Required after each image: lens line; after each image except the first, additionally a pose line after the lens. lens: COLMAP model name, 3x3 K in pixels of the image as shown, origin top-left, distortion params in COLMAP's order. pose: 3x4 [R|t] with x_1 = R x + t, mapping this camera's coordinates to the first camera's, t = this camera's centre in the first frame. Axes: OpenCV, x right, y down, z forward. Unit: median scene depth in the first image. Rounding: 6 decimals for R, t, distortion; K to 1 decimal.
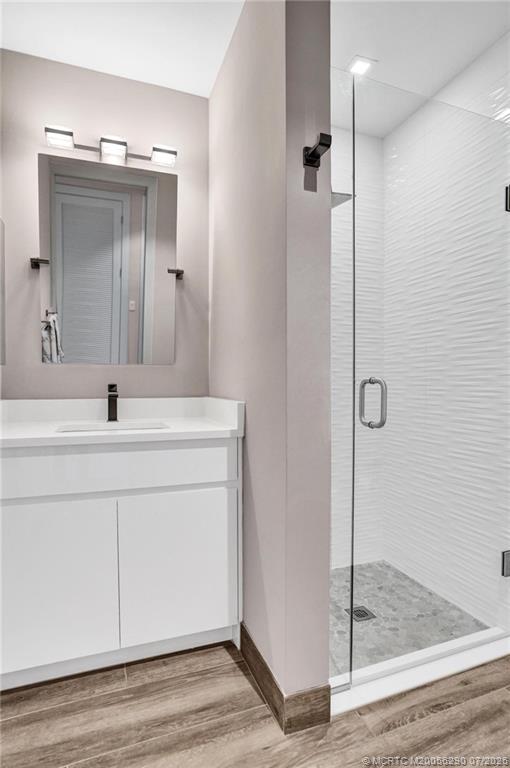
lens RADIAL K [[408.4, 0, 256.1], [0, 408.4, 387.7], [0, 0, 1]] dist [-0.057567, 0.027811]
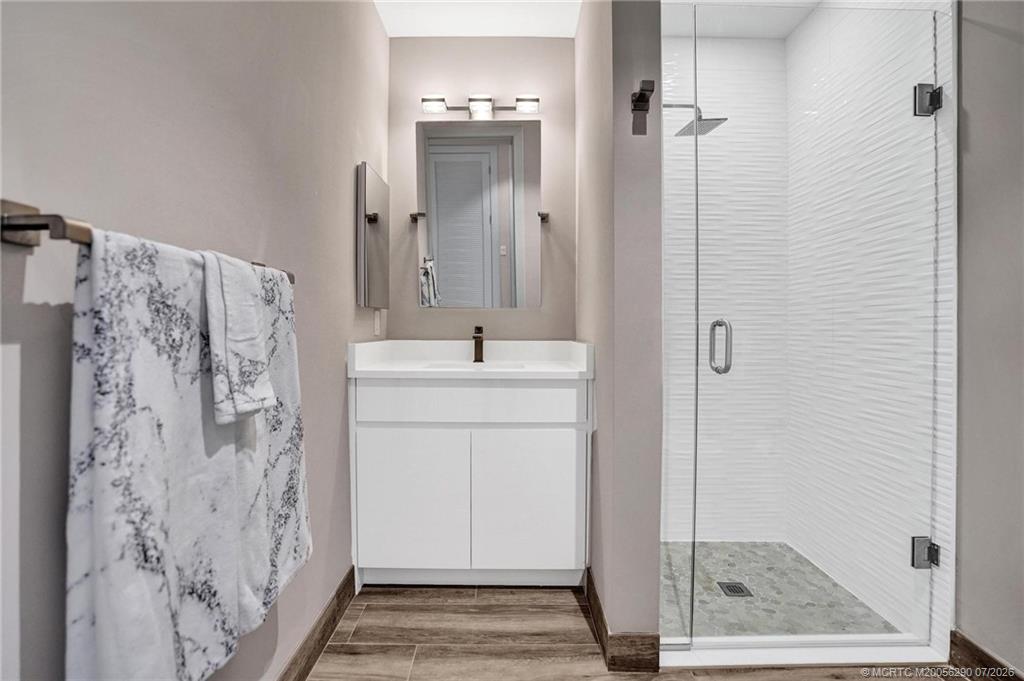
lens RADIAL K [[479.6, 0, 518.5], [0, 479.6, 326.6], [0, 0, 1]] dist [-0.058472, 0.021828]
pose [[0.940529, 0.004807, -0.339681, 0.186739], [-0.010920, 0.999811, -0.016087, 0.011645], [0.339539, 0.018840, 0.940403, -0.156703]]
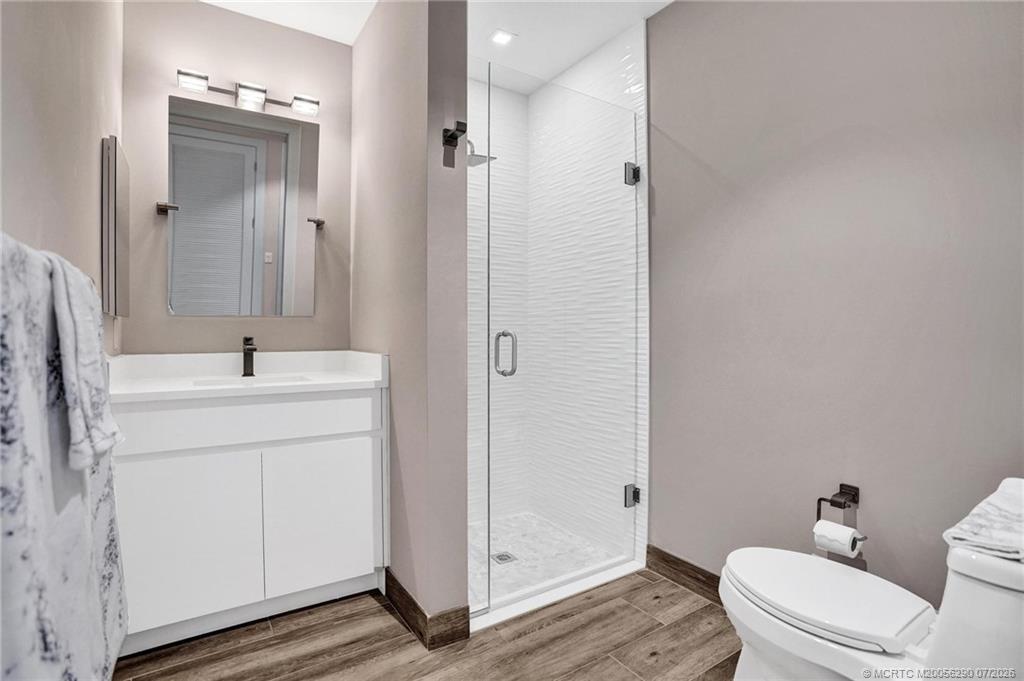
lens RADIAL K [[484.8, 0, 499.9], [0, 484.8, 333.5], [0, 0, 1]] dist [-0.060385, 0.023556]
pose [[0.978909, -0.001313, 0.204291, -0.001946], [0.004449, 0.999879, -0.014893, 0.001927], [-0.204247, 0.015488, 0.978797, -0.258765]]
